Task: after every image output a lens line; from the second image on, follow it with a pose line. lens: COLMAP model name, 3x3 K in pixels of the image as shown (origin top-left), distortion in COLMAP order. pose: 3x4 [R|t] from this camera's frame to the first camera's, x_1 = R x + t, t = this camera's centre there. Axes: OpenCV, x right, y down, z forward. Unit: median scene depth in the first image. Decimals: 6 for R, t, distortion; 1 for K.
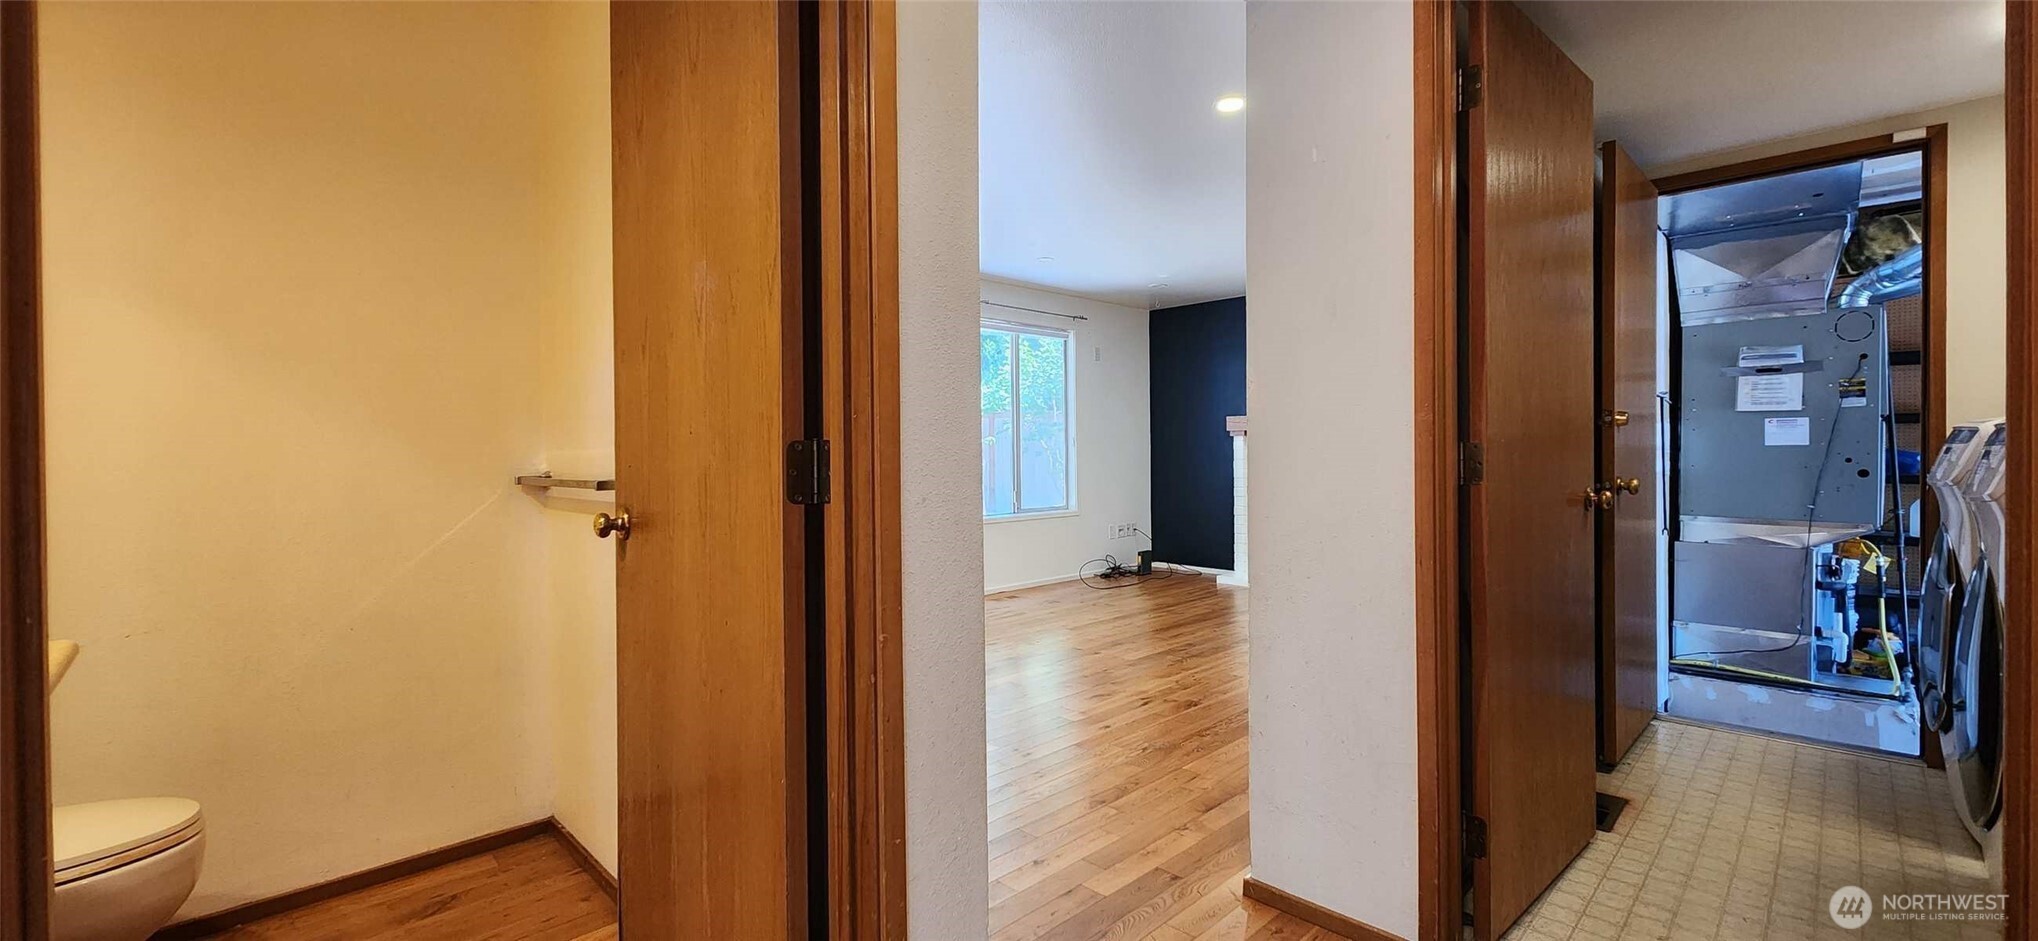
lens RADIAL K [[825.1, 0, 1034.8], [0, 825.1, 461.6], [0, 0, 1]] dist [-0.000735, -0.000852]
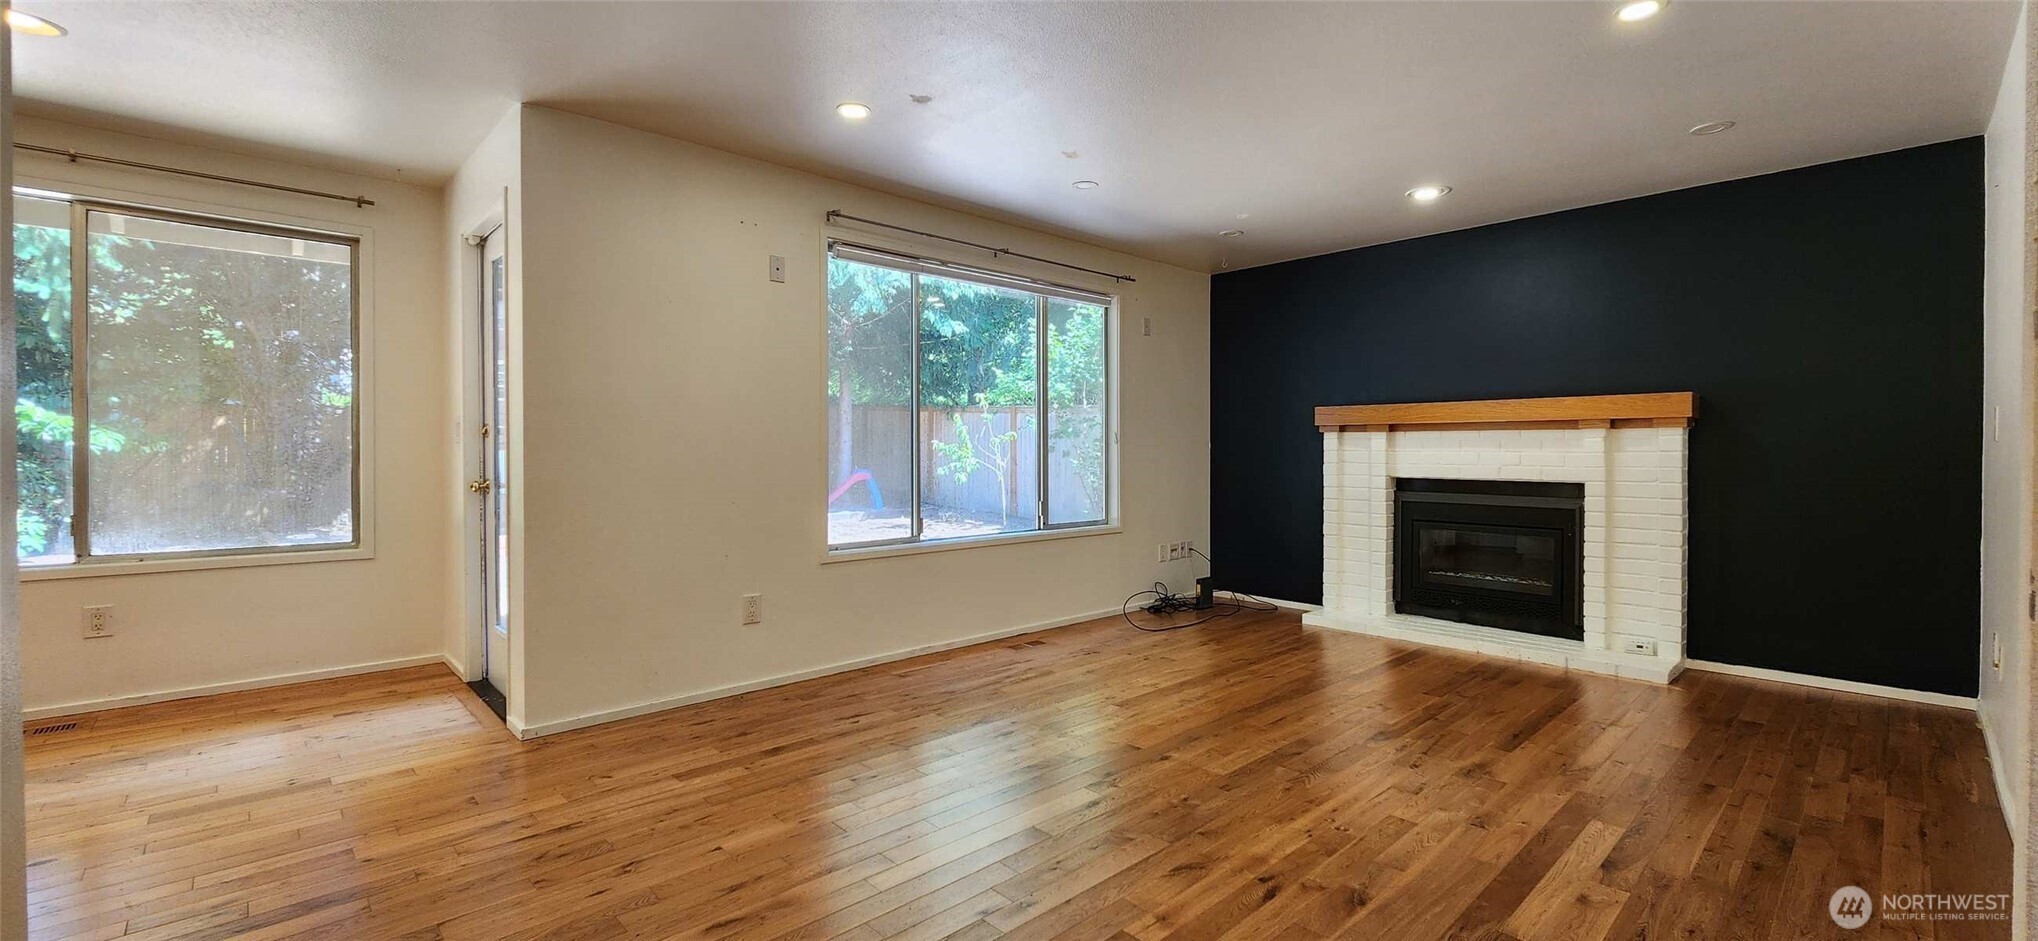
lens RADIAL K [[825.1, 0, 1034.9], [0, 825.1, 464.6], [0, 0, 1]] dist [-0.000735, -0.000852]
pose [[0.999560, 0.007039, -0.028813, -0.012211], [-0.006892, 0.999963, 0.005219, -0.004428], [0.028849, -0.005018, 0.999571, 0.374342]]
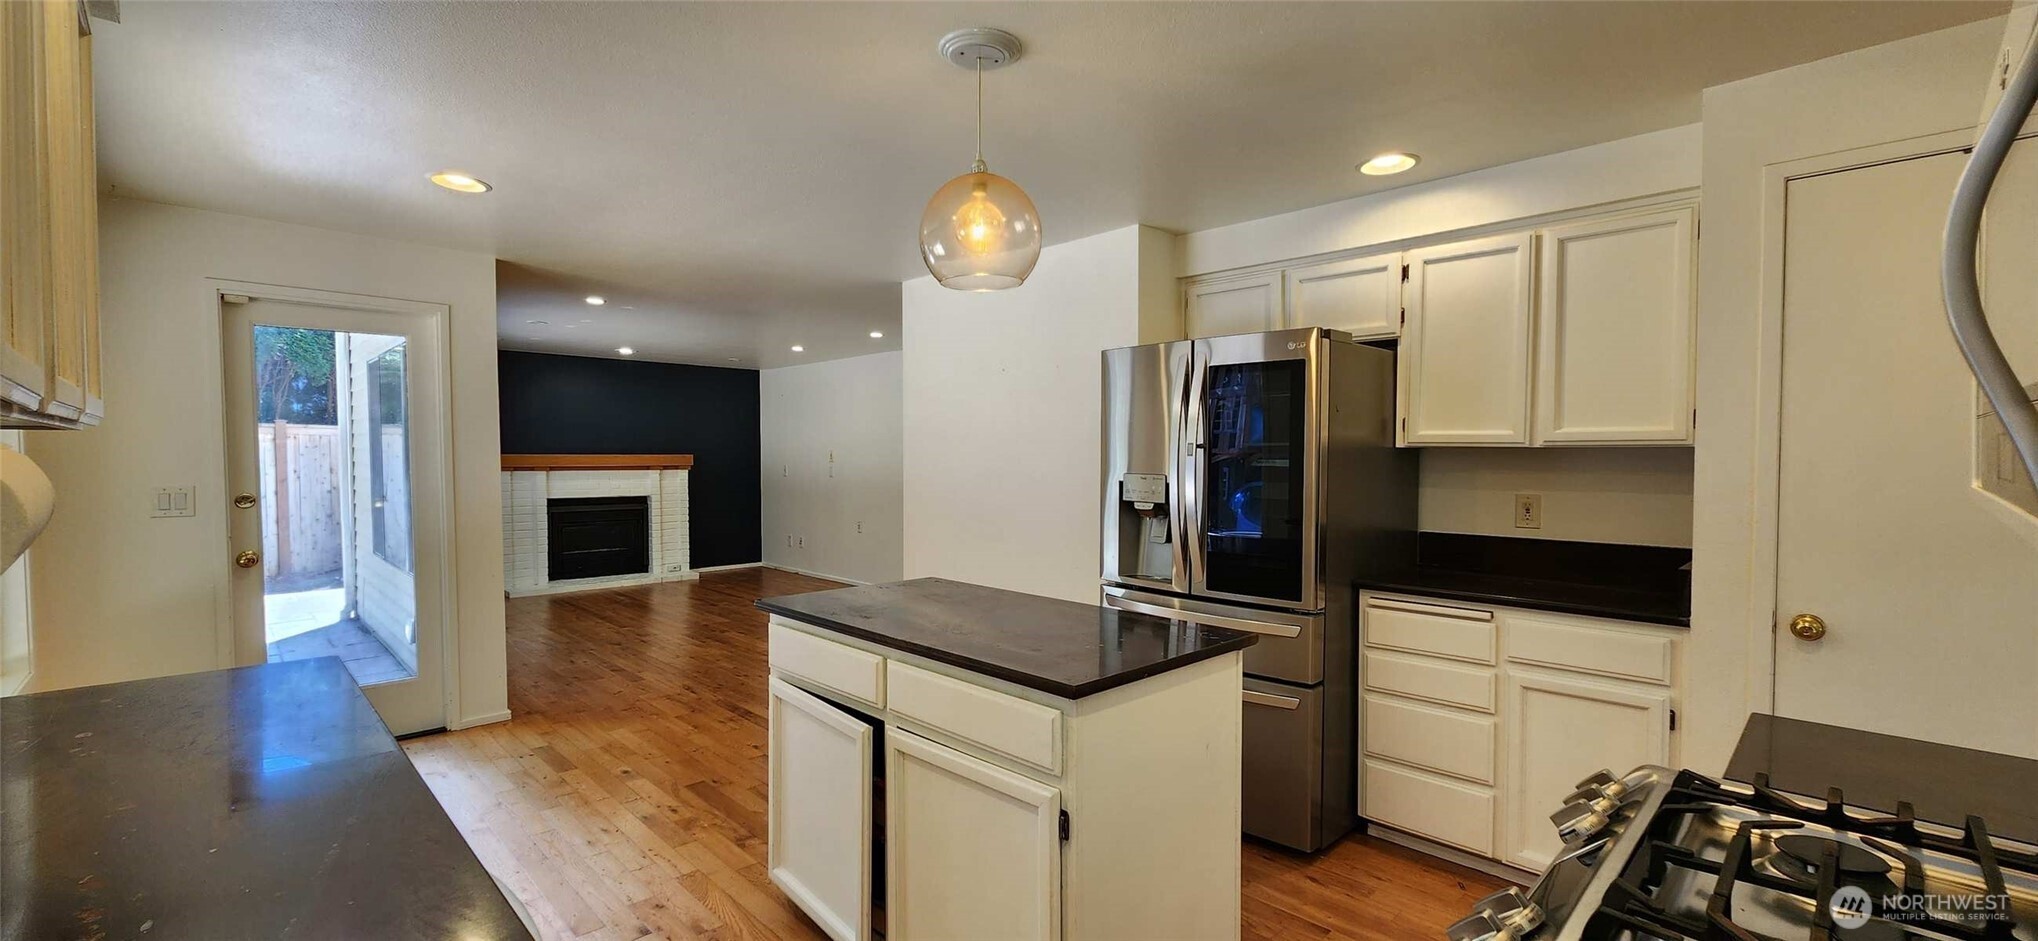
lens RADIAL K [[825.1, 0, 1010.1], [0, 825.1, 481.7], [0, 0, 1]] dist [-0.000735, -0.000852]
pose [[0.015124, -0.028710, 0.999473, -1.542326], [0.008795, 0.999553, 0.028579, -0.073114], [-0.999847, 0.008358, 0.015369, 0.456334]]
